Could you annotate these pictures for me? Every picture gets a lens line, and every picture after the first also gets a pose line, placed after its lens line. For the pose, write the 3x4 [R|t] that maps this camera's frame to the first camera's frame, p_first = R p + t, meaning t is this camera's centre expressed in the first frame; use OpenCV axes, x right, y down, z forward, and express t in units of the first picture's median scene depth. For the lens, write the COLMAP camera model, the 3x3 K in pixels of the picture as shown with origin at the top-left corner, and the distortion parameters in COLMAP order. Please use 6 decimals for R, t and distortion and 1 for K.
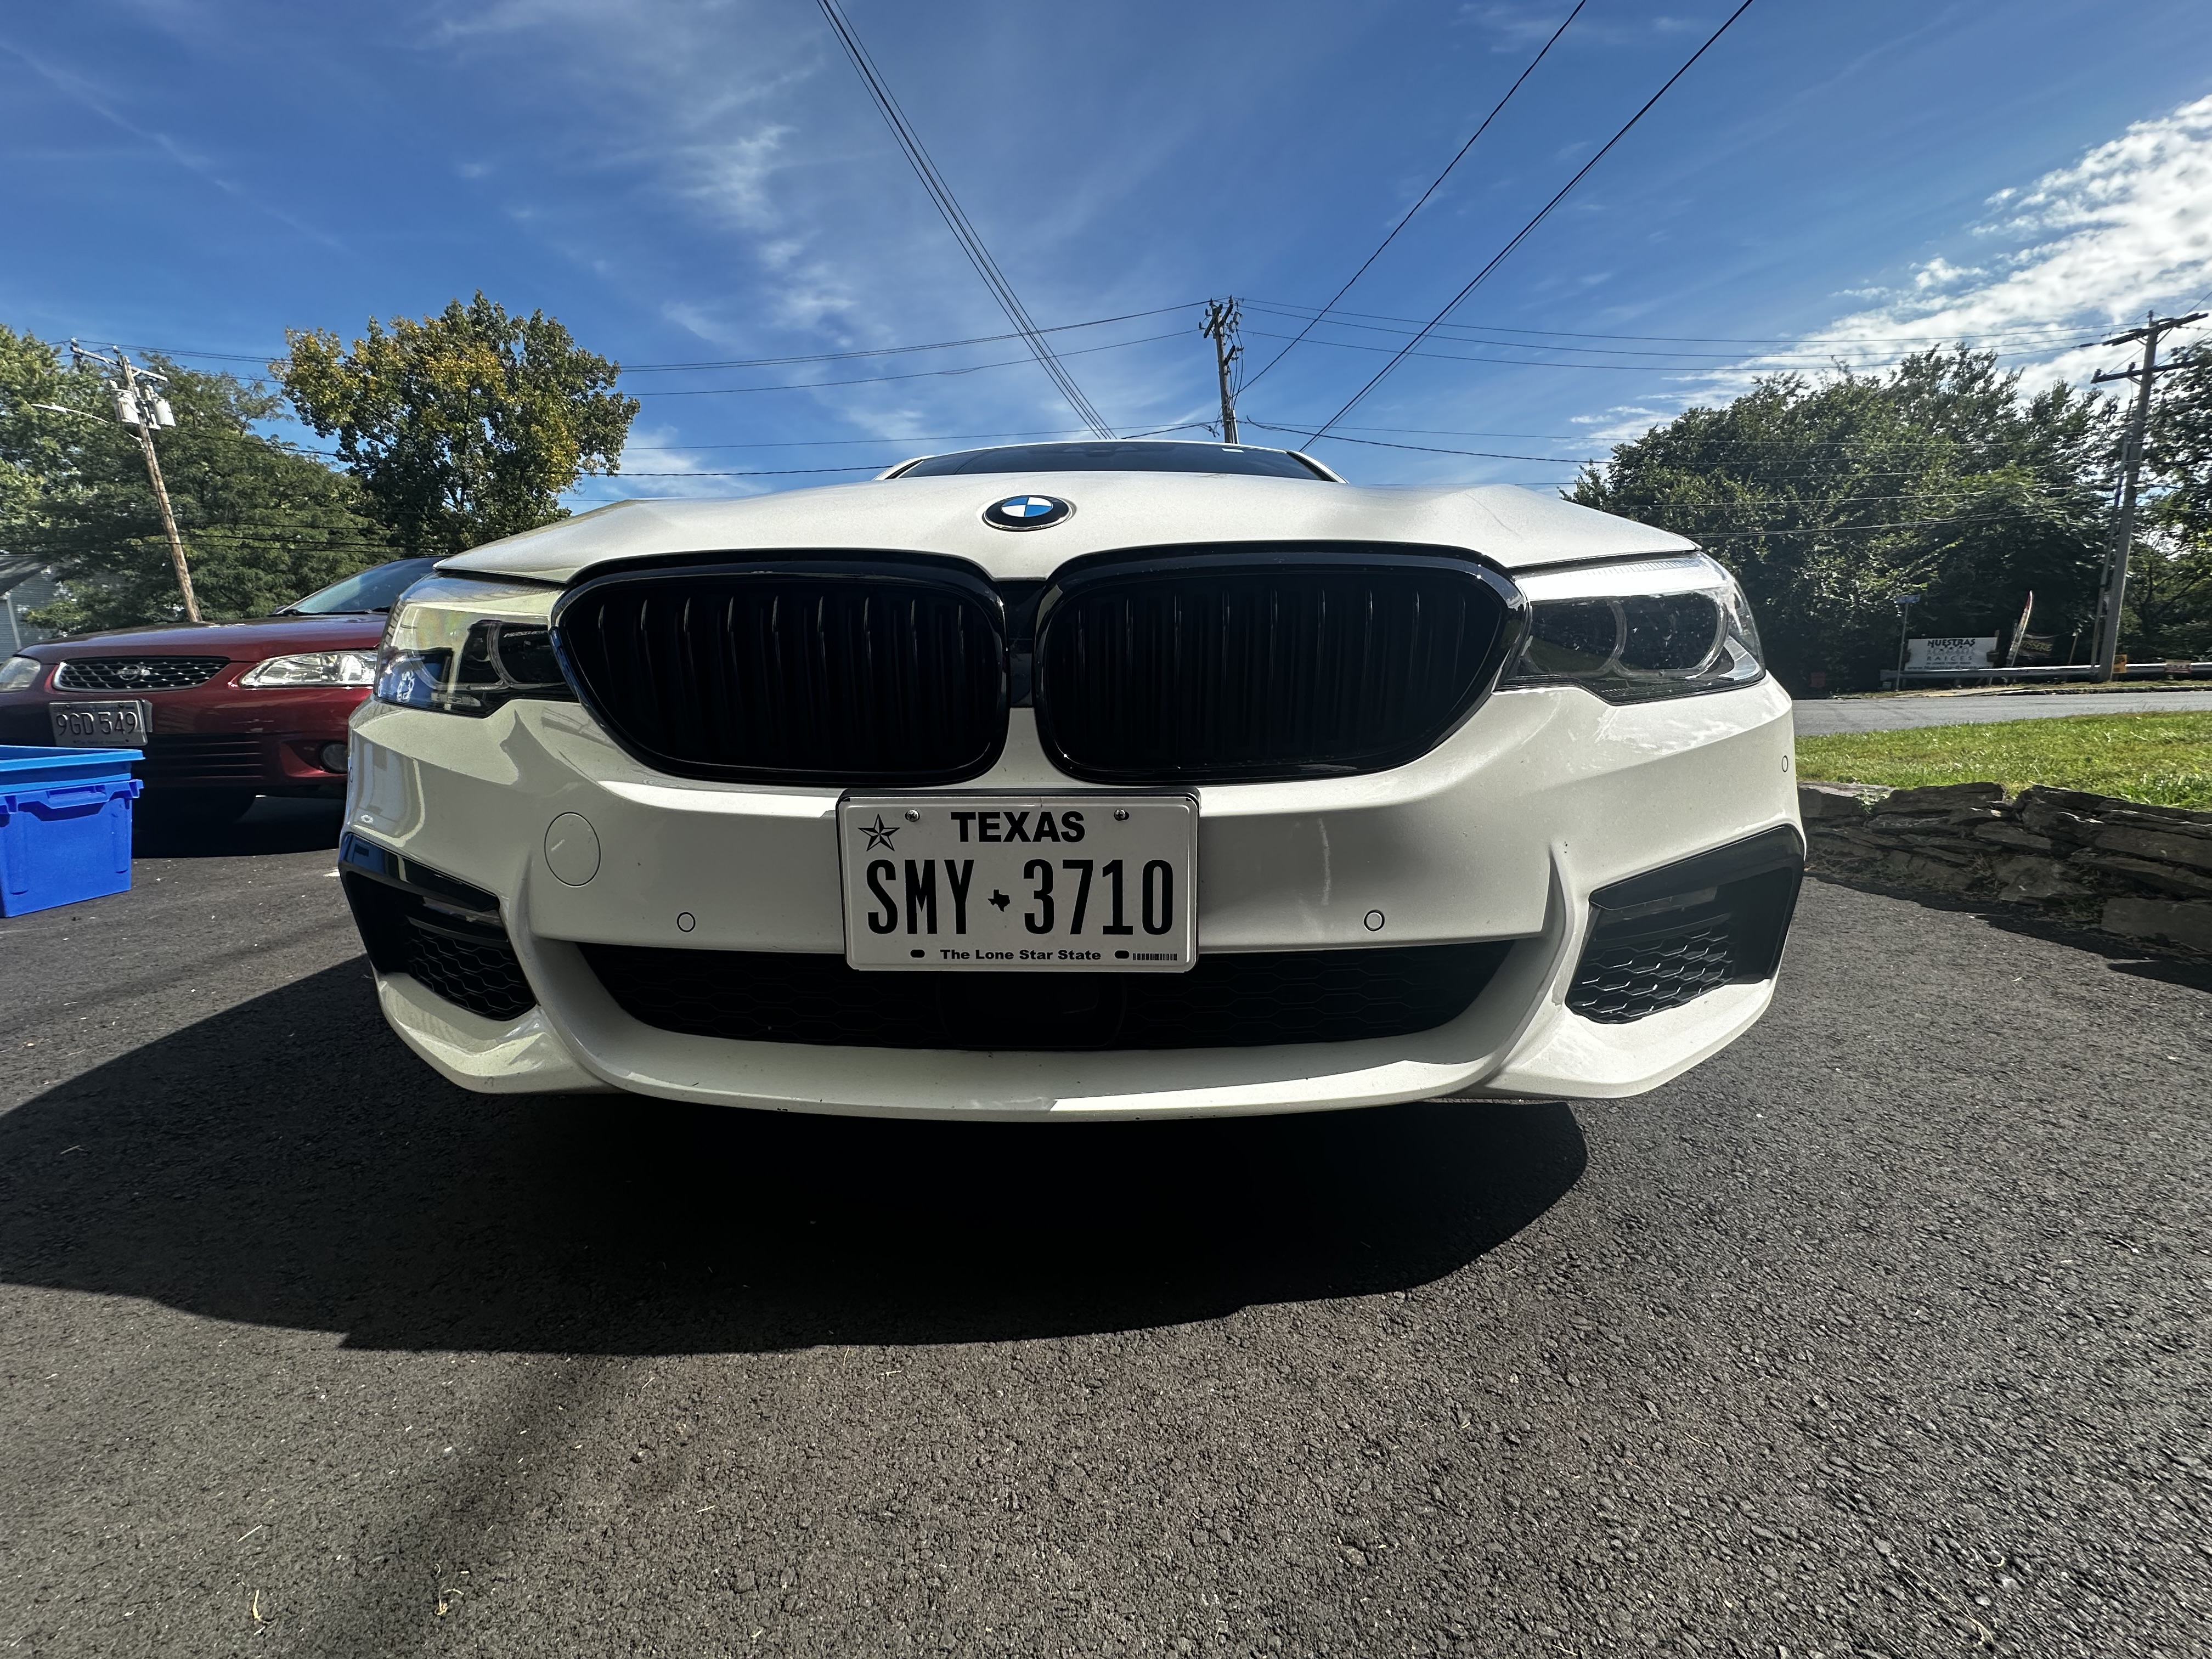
lens RADIAL K [[889.5, 0, 1106.0], [0, 889.5, 829.5], [0, 0, 1]] dist [0.001403, 0.000076]
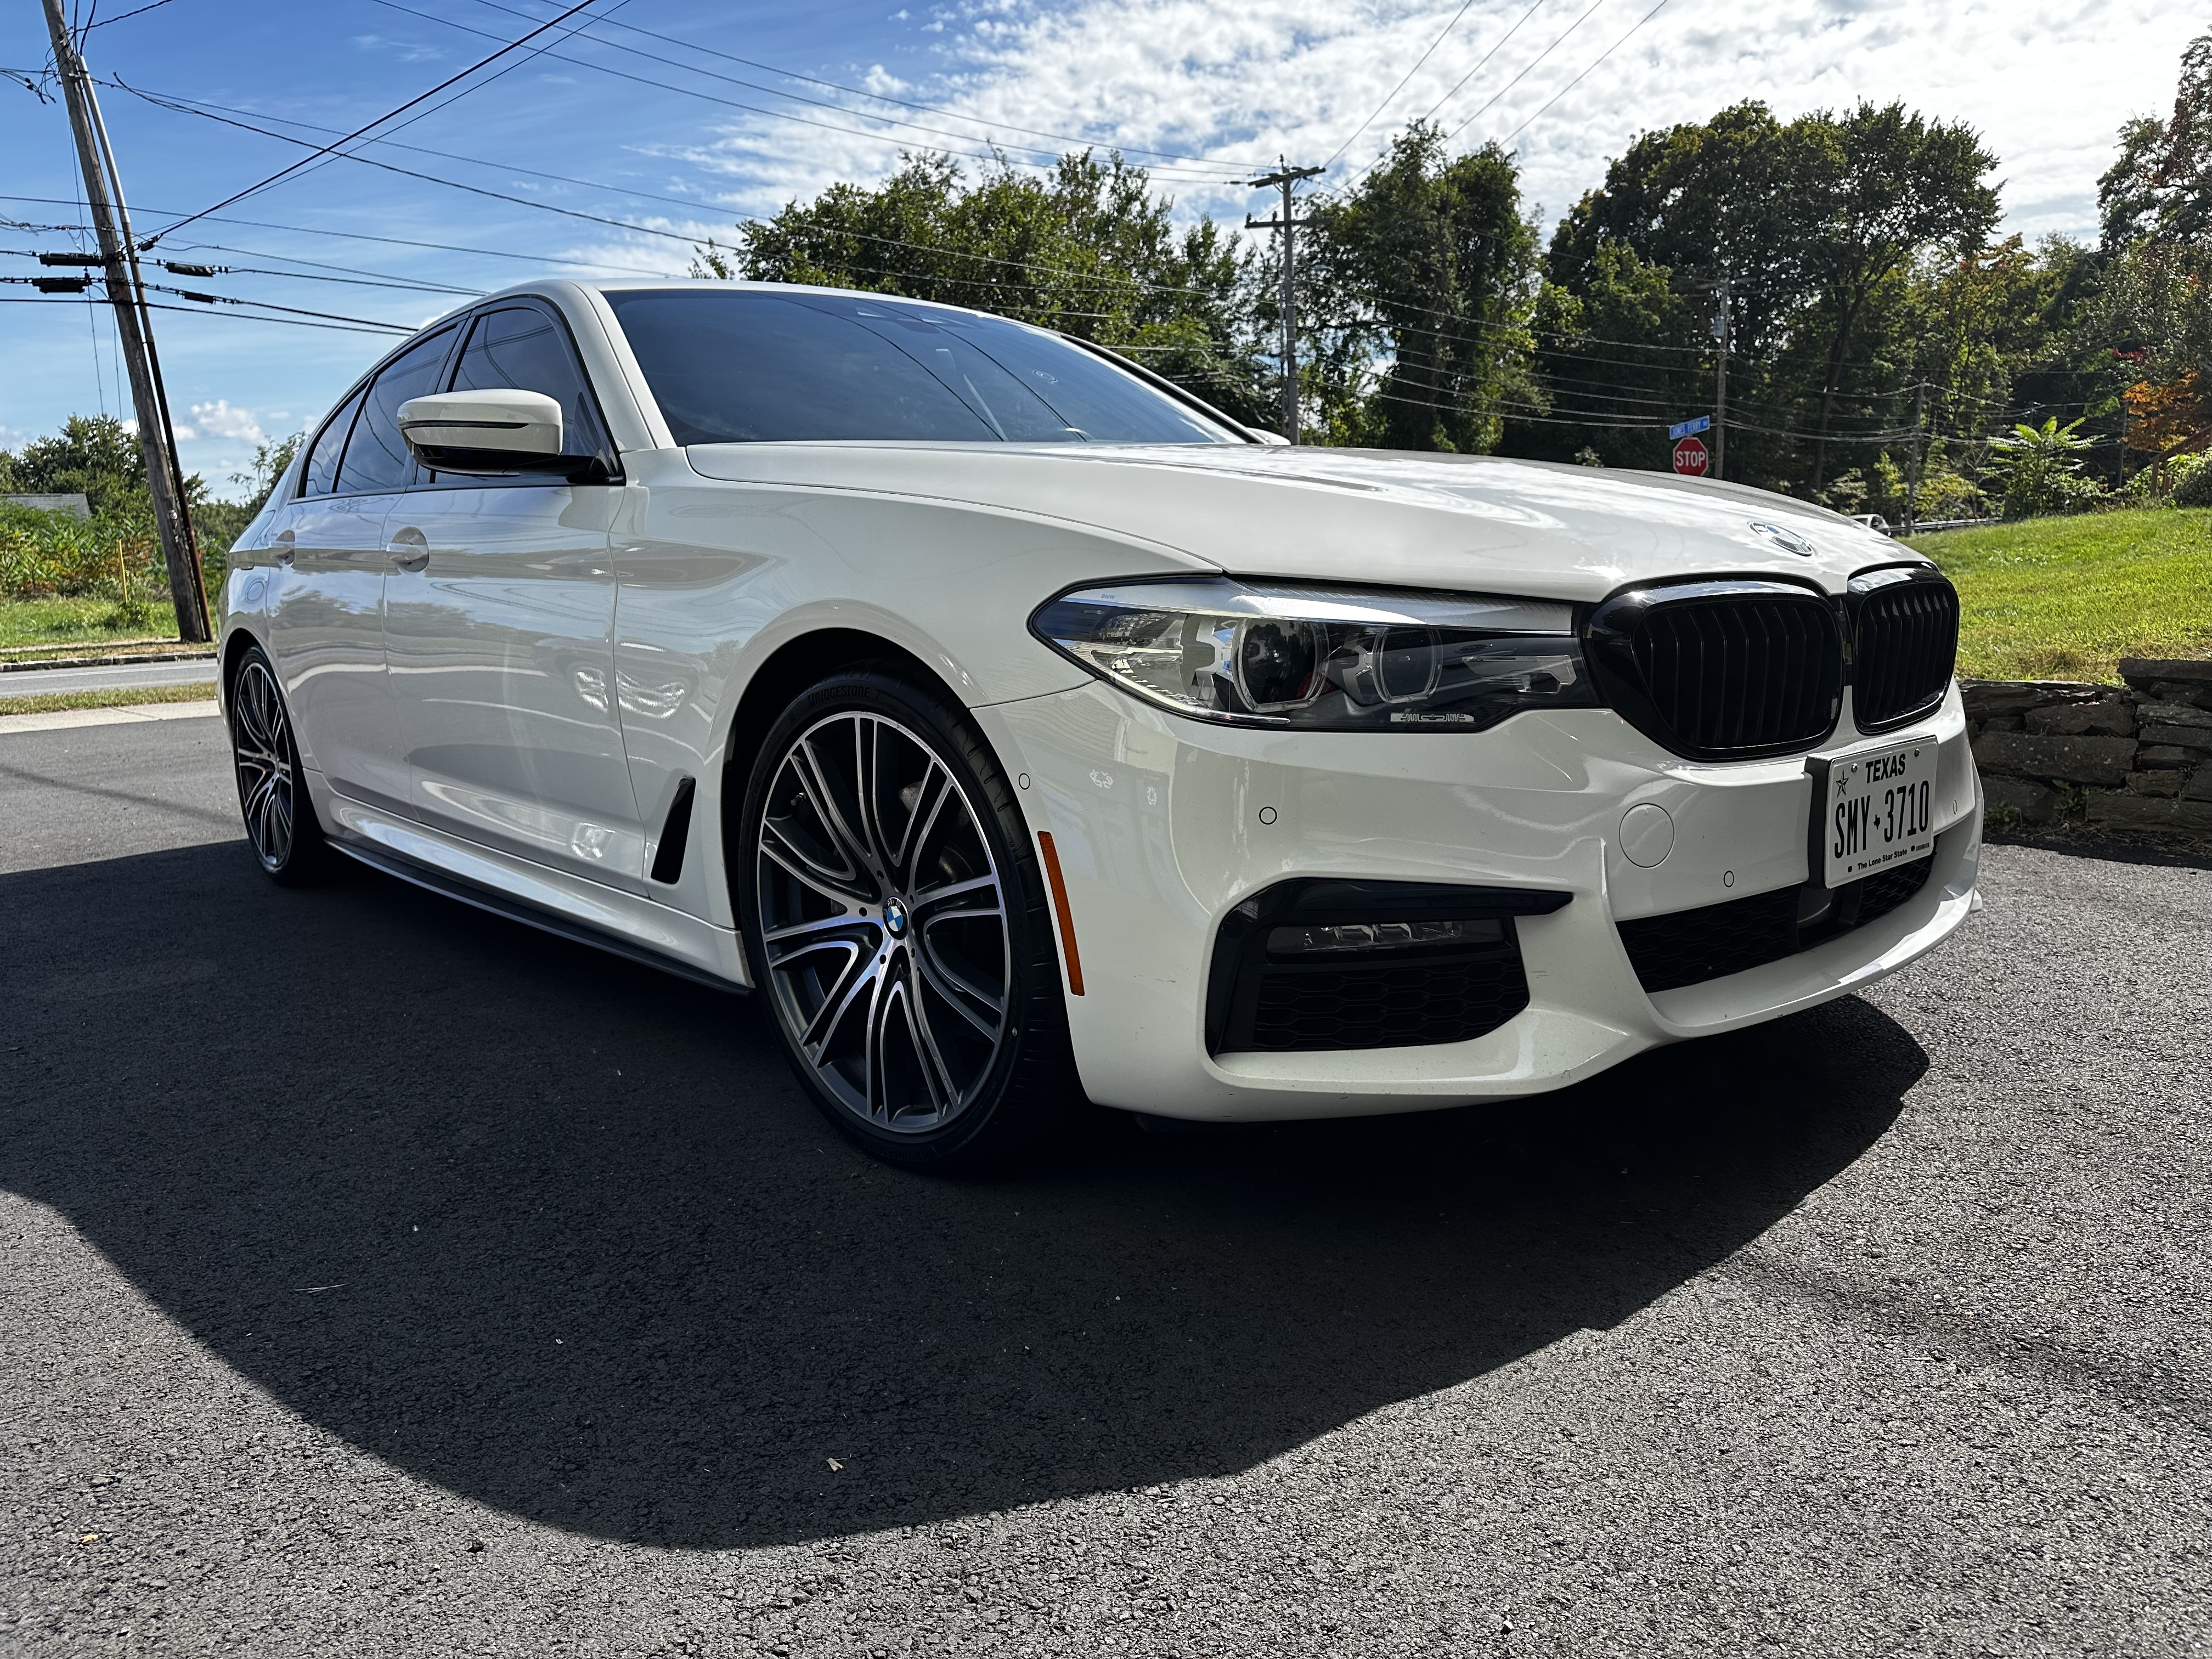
lens RADIAL K [[1607.3, 0, 1106.0], [0, 1607.3, 829.5], [0, 0, 1]] dist [0.091921, -0.120187]
pose [[0.715754, -0.127995, 0.686523, -2.700926], [0.139907, 0.989412, 0.038602, -0.174775], [-0.684195, 0.068420, 0.726083, -0.038393]]
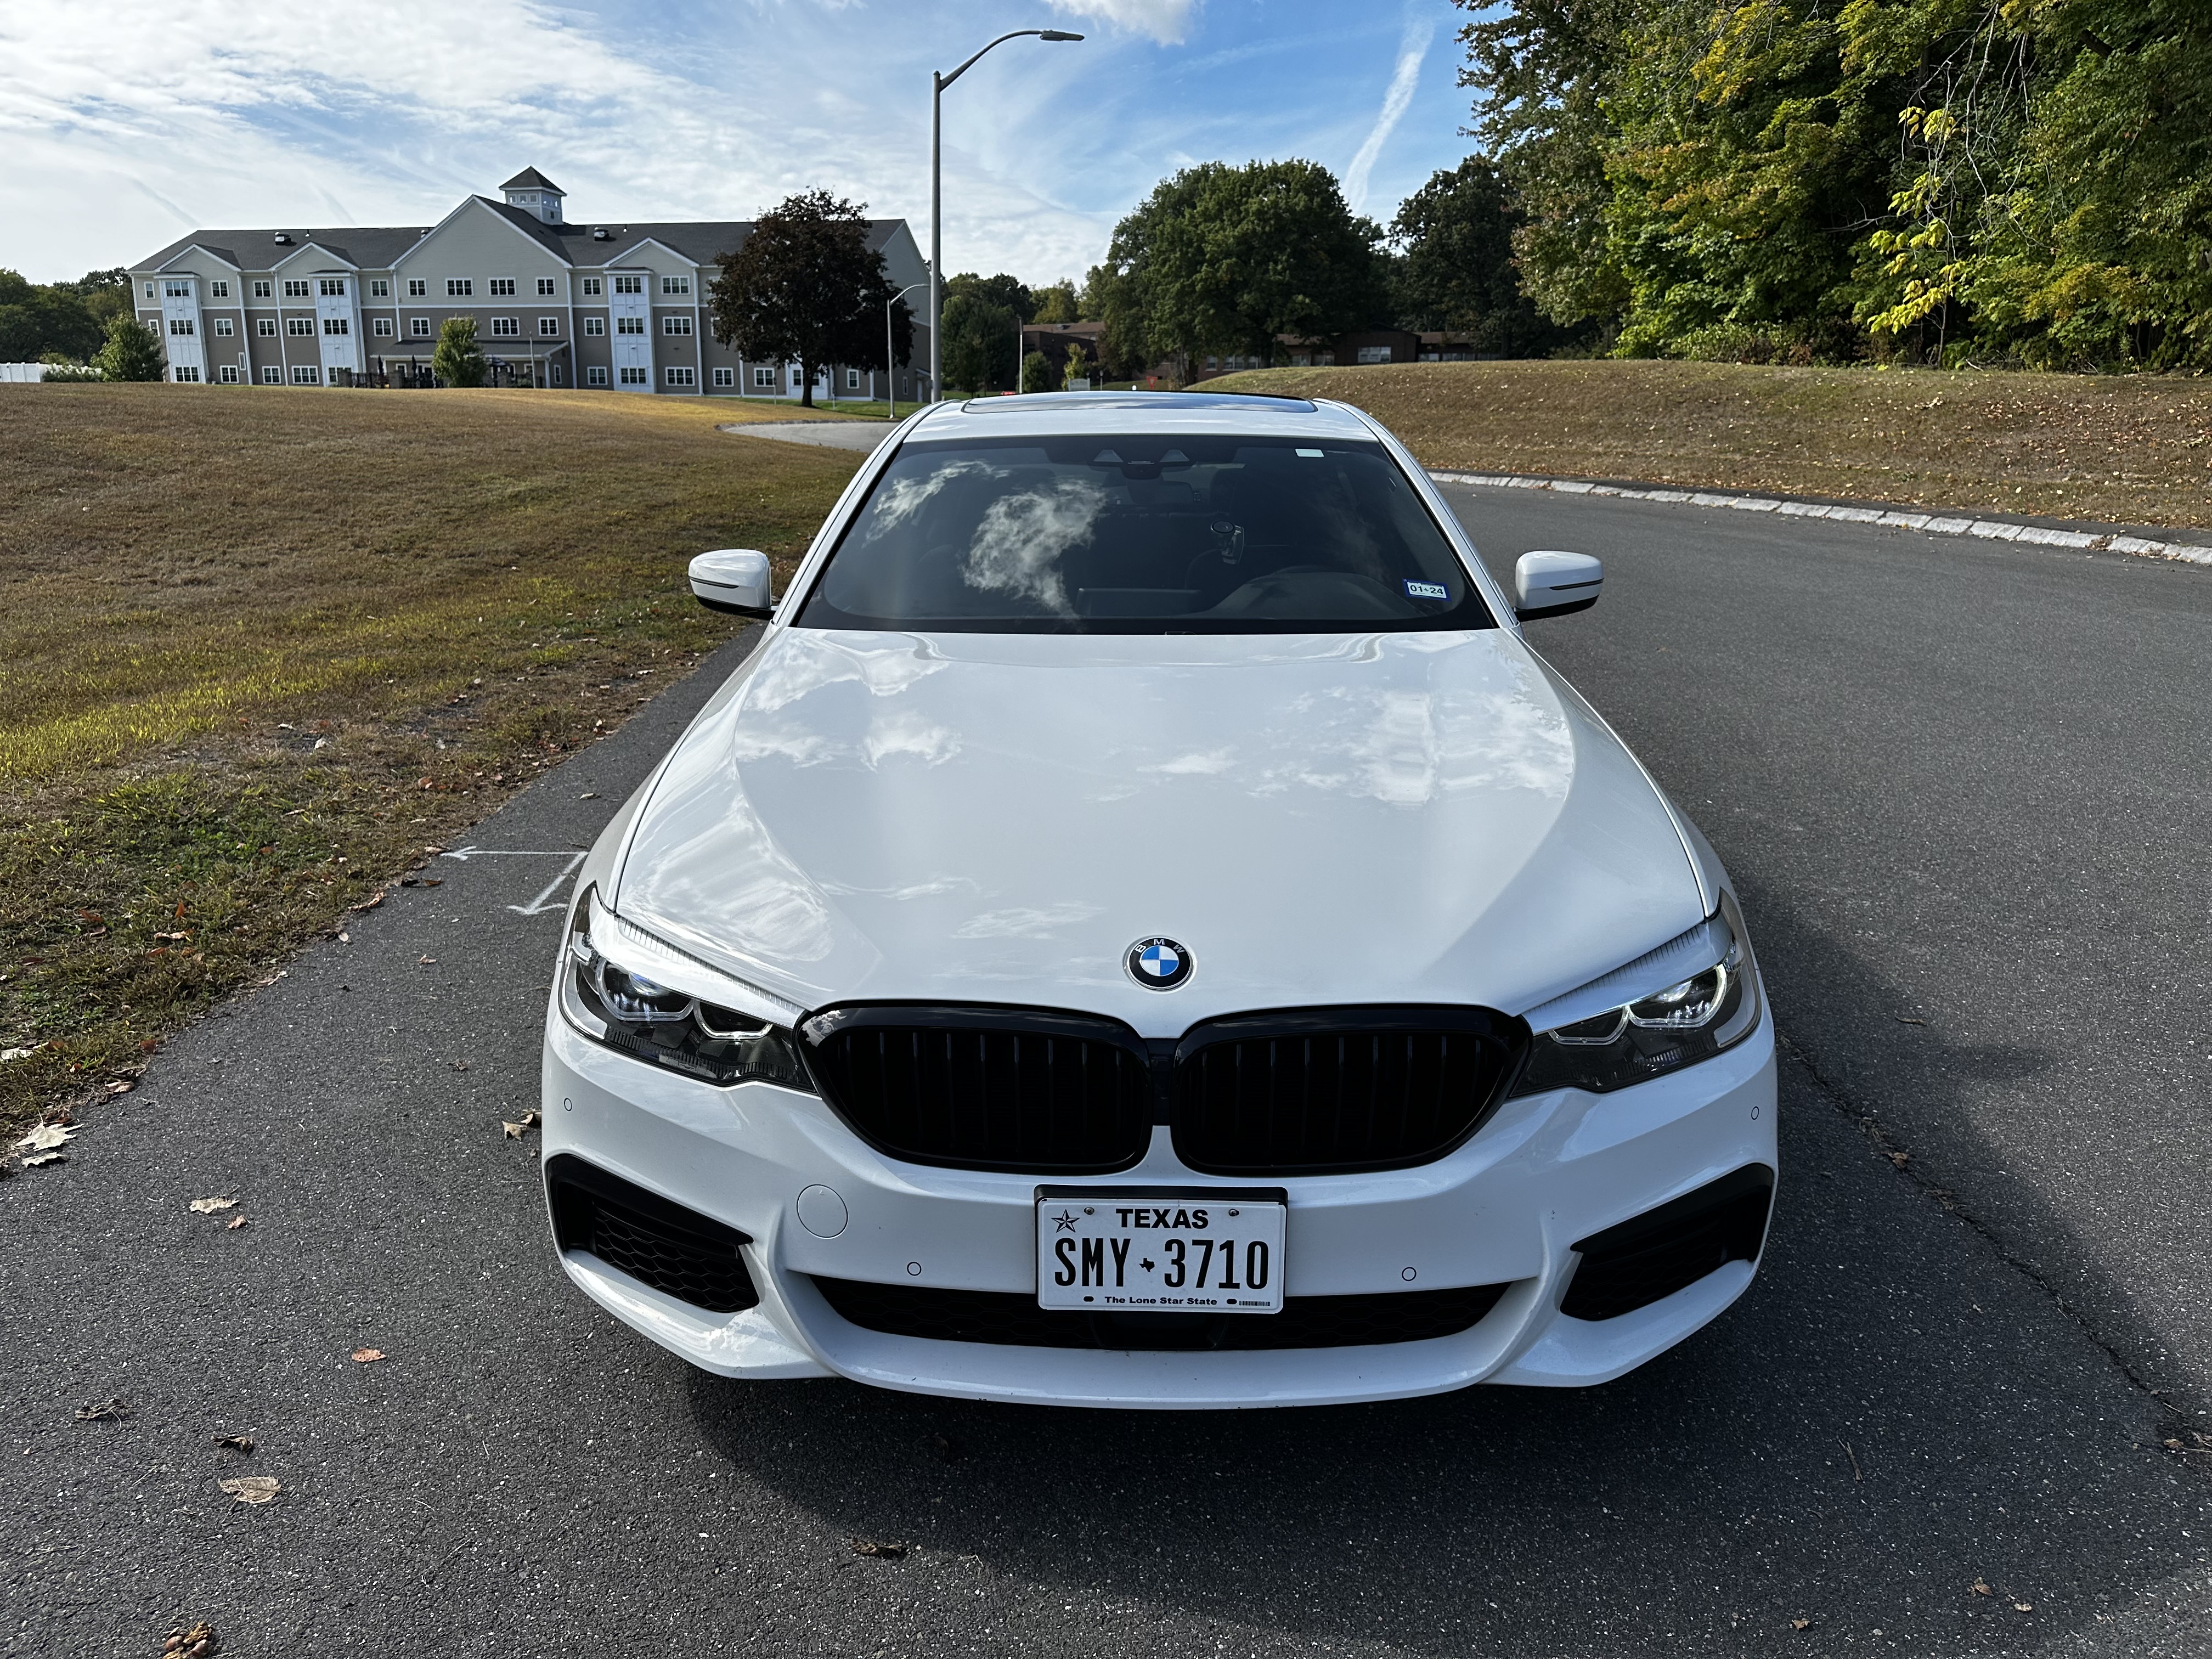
lens RADIAL K [[1574.8, 0, 1106.0], [0, 1574.8, 829.5], [0, 0, 1]] dist [-0.007787, -0.003956]
pose [[0.999957, 0.005102, 0.007708, -0.204739], [-0.005642, 0.997414, 0.071654, -0.786379], [-0.007323, -0.071695, 0.997400, -1.454136]]
